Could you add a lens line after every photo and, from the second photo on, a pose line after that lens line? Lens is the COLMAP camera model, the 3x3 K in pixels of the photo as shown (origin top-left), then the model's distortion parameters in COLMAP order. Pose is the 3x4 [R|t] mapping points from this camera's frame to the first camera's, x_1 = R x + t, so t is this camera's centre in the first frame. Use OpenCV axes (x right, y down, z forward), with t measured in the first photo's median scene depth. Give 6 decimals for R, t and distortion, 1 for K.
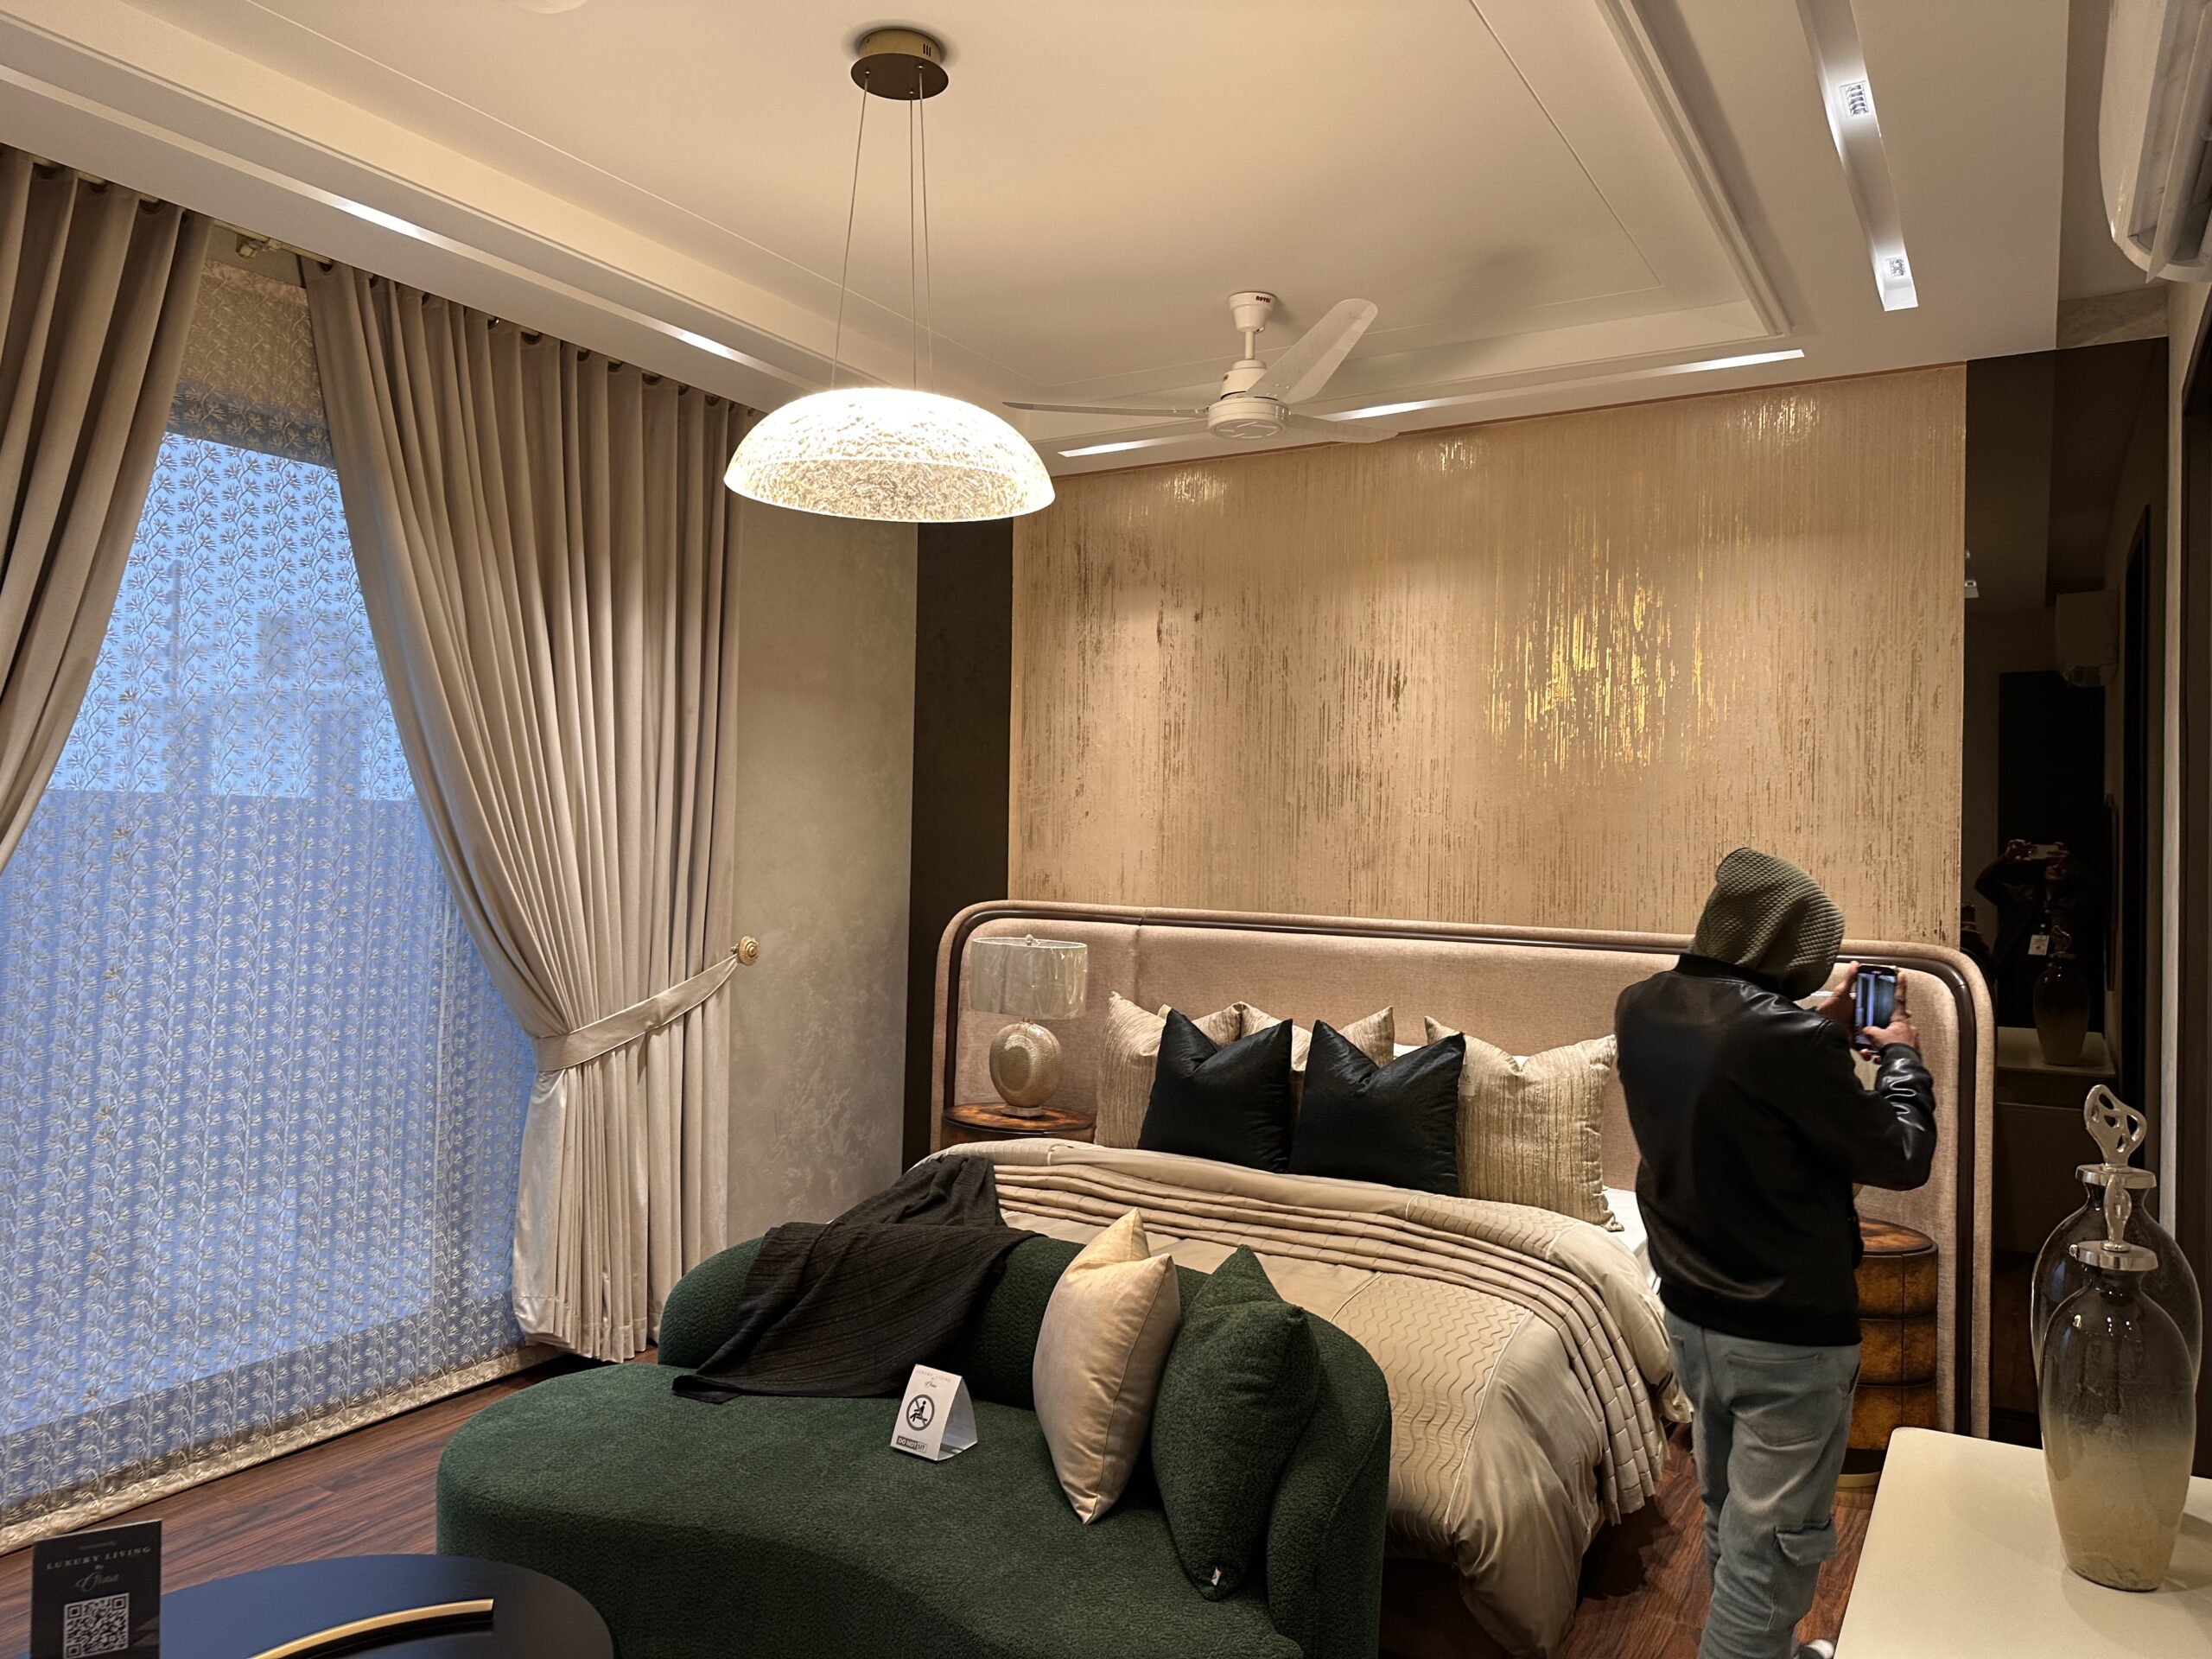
lens RADIAL K [[1543.9, 0, 1097.4], [0, 1543.9, 823.1], [0, 0, 1]] dist [0.047232, -0.069593]
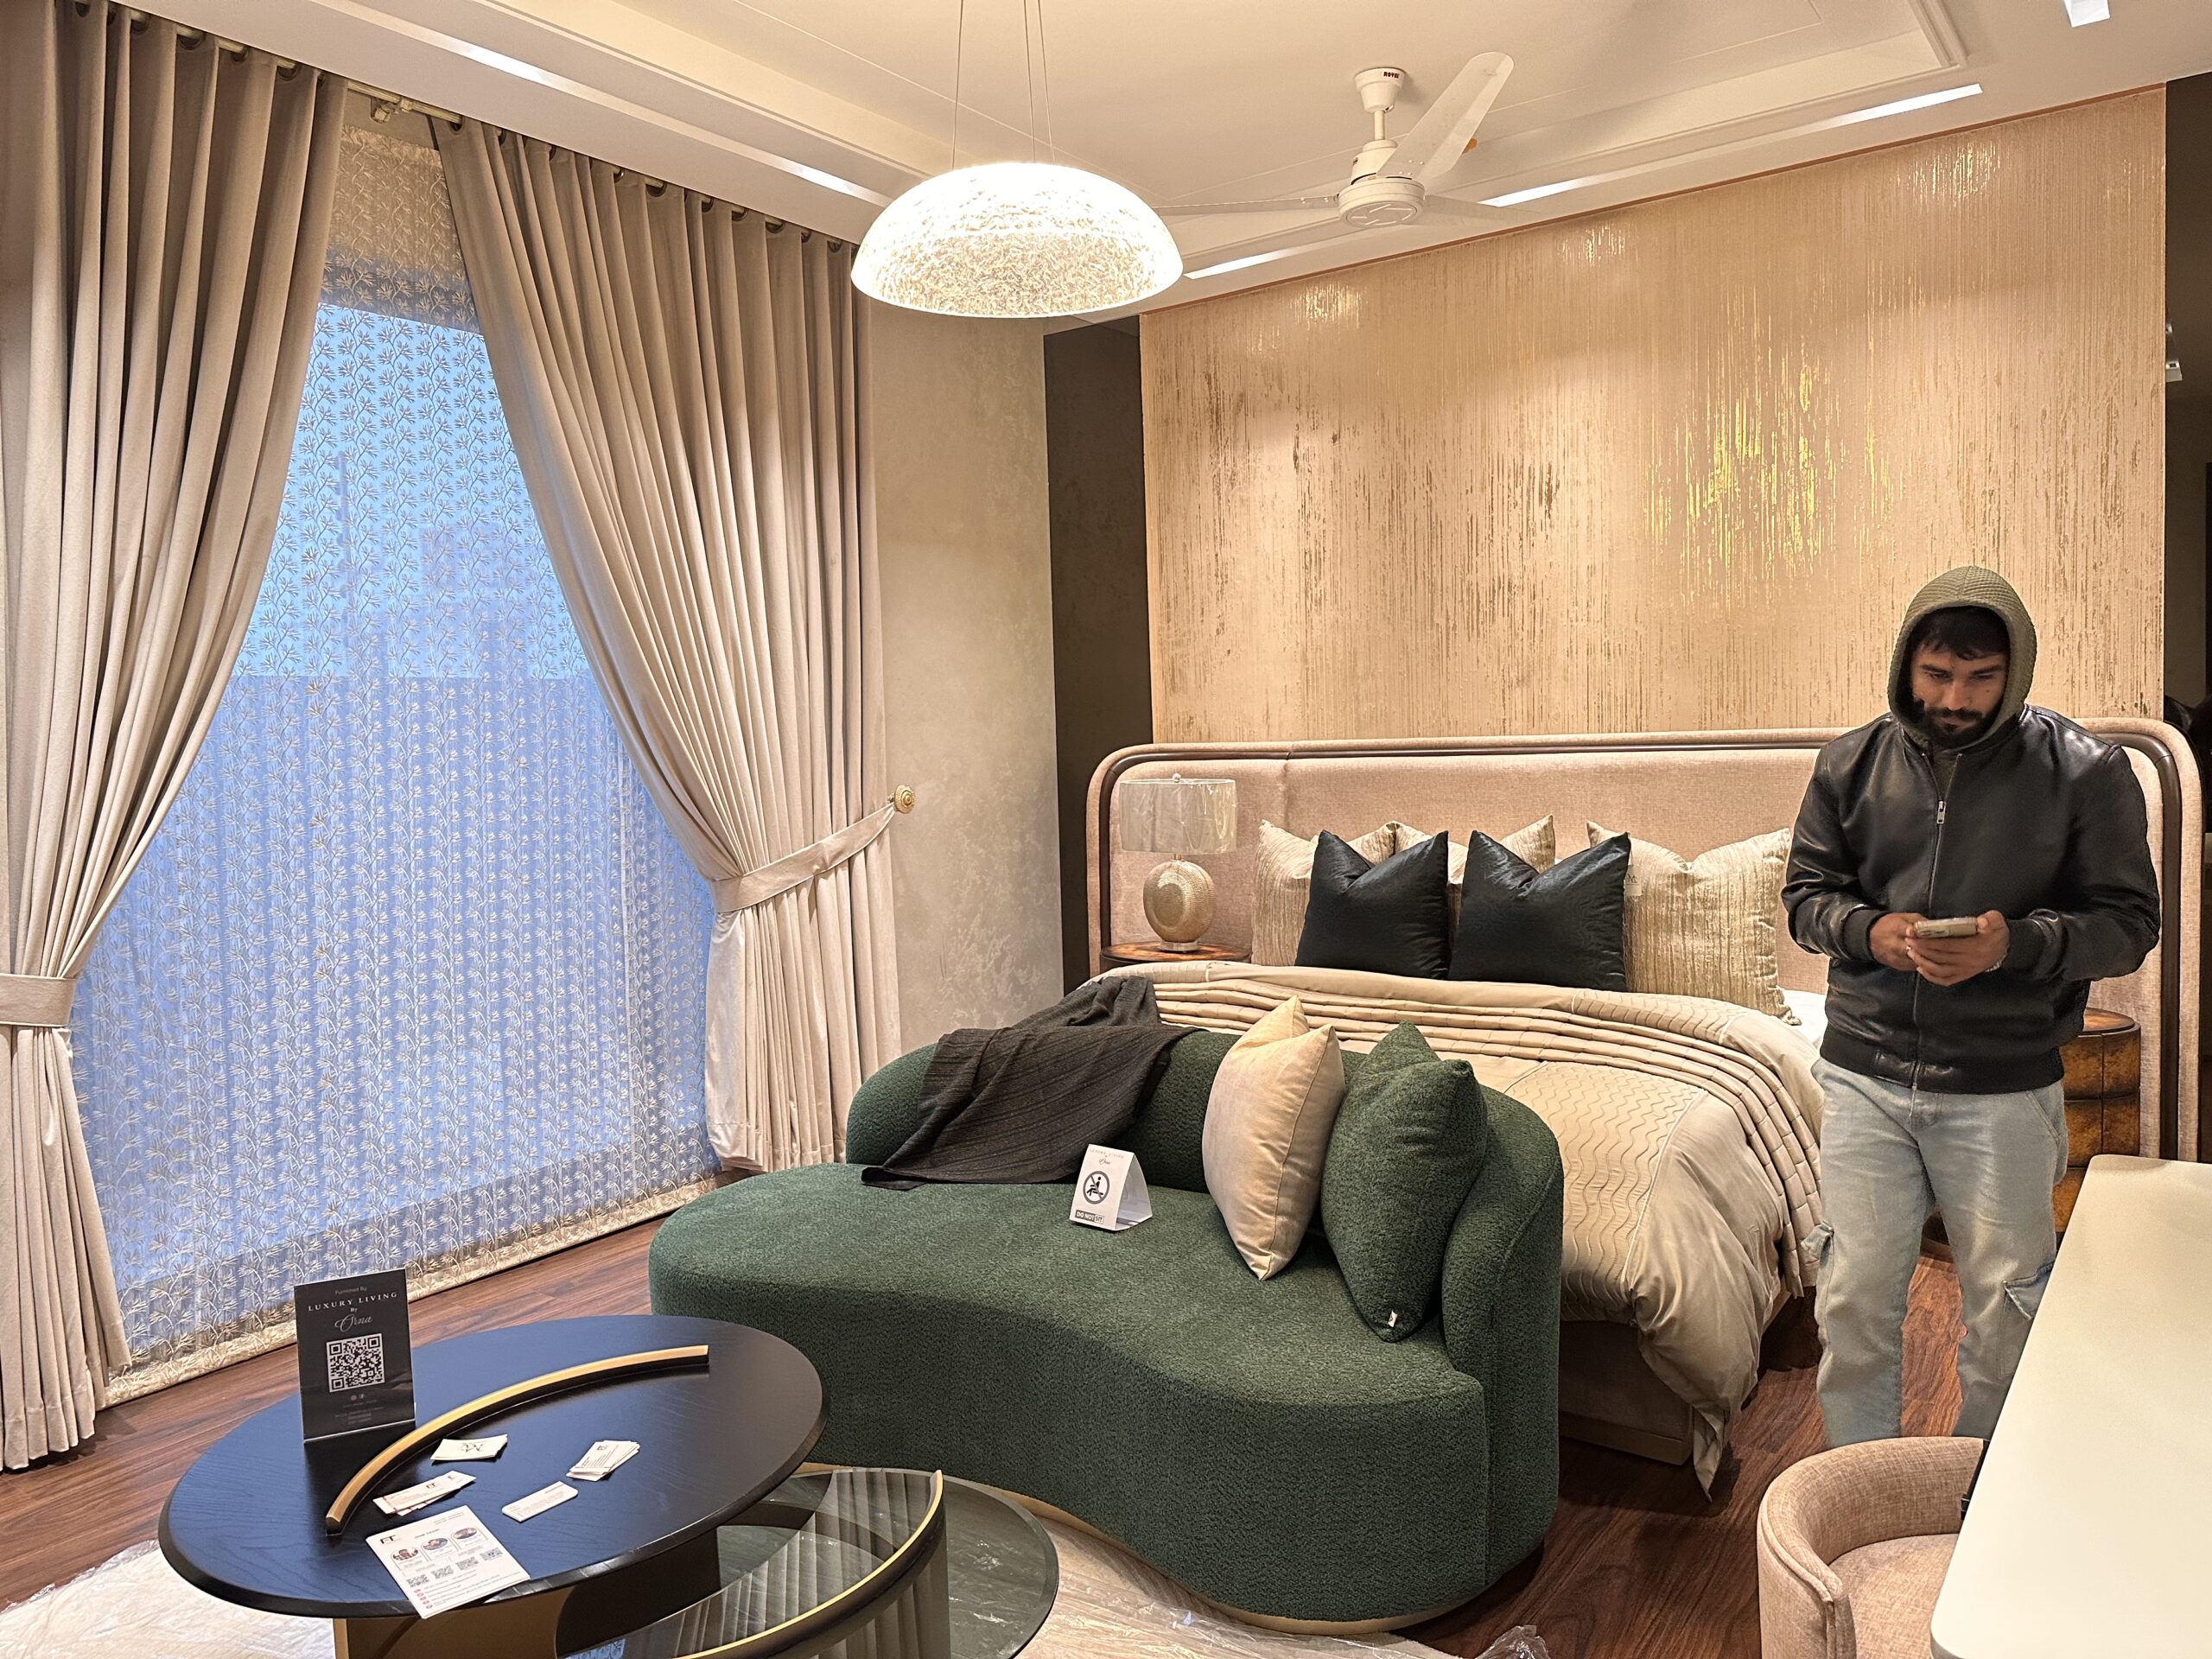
lens RADIAL K [[1543.9, 0, 1096.7], [0, 1543.9, 910.4], [0, 0, 1]] dist [0.047232, -0.069593]
pose [[0.994195, -0.045797, -0.097363, -0.003941], [0.052667, 0.996211, 0.069203, 0.103275], [0.093824, -0.073930, 0.992840, -0.007994]]
